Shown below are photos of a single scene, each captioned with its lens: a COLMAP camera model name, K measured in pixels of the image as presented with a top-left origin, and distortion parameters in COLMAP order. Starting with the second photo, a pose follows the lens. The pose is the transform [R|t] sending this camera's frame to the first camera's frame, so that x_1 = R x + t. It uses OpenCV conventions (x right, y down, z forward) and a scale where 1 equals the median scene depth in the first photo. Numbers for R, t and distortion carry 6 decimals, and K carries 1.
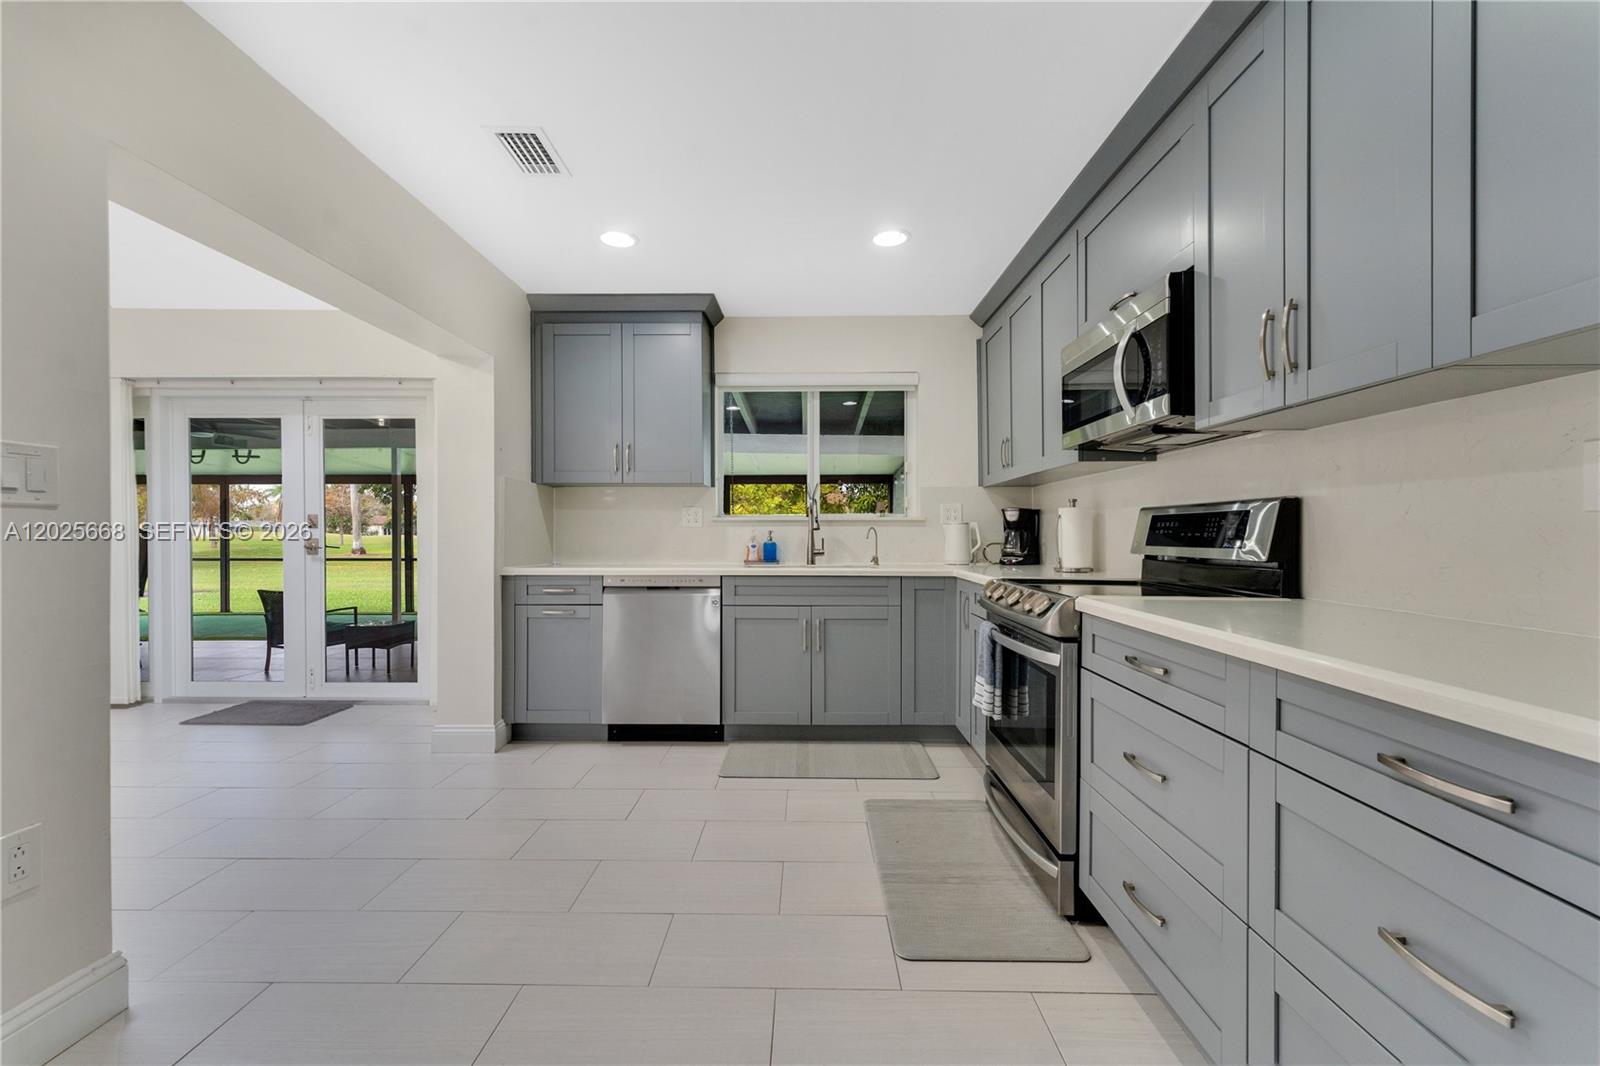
lens RADIAL K [[653.9, 0, 800.0], [0, 653.9, 533.0], [0, 0, 1]] dist [-0.000015, 0.000243]
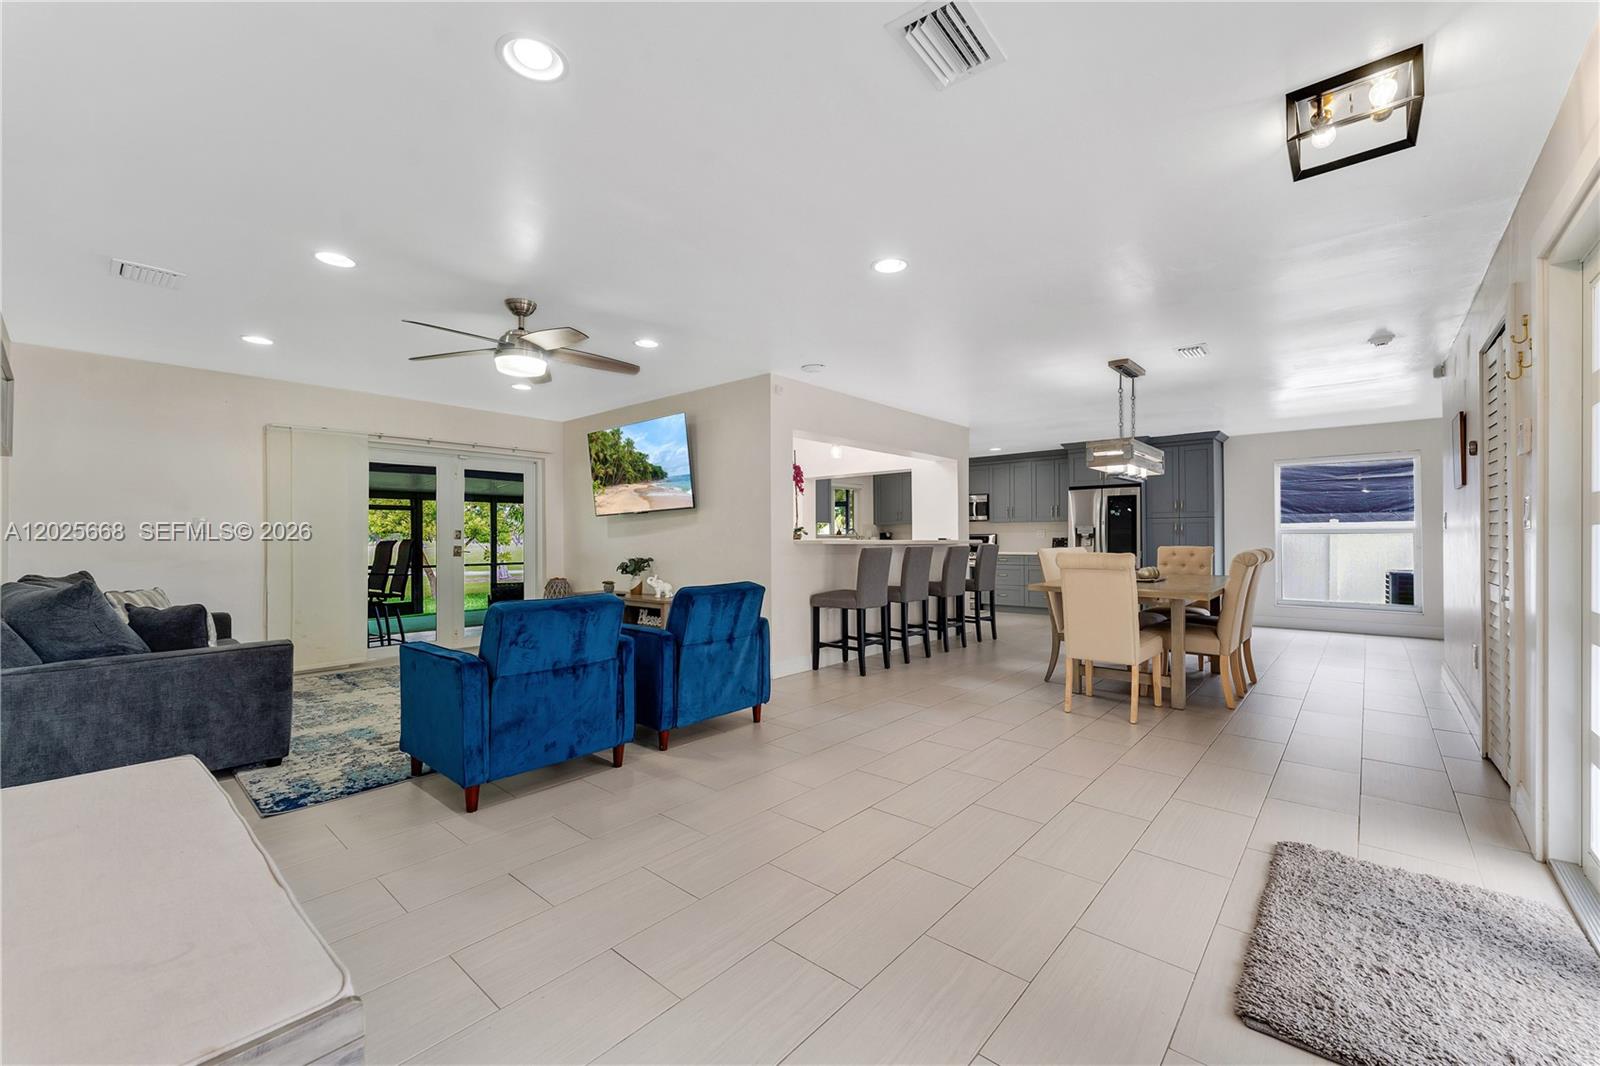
lens RADIAL K [[646.3, 0, 805.5], [0, 646.3, 536.8], [0, 0, 1]] dist [-0.011945, 0.000124]
pose [[0.649846, -0.000776, 0.760065, -2.347102], [0.004585, 0.999985, -0.002900, -0.009648], [-0.760052, 0.005370, 0.649840, -0.716559]]
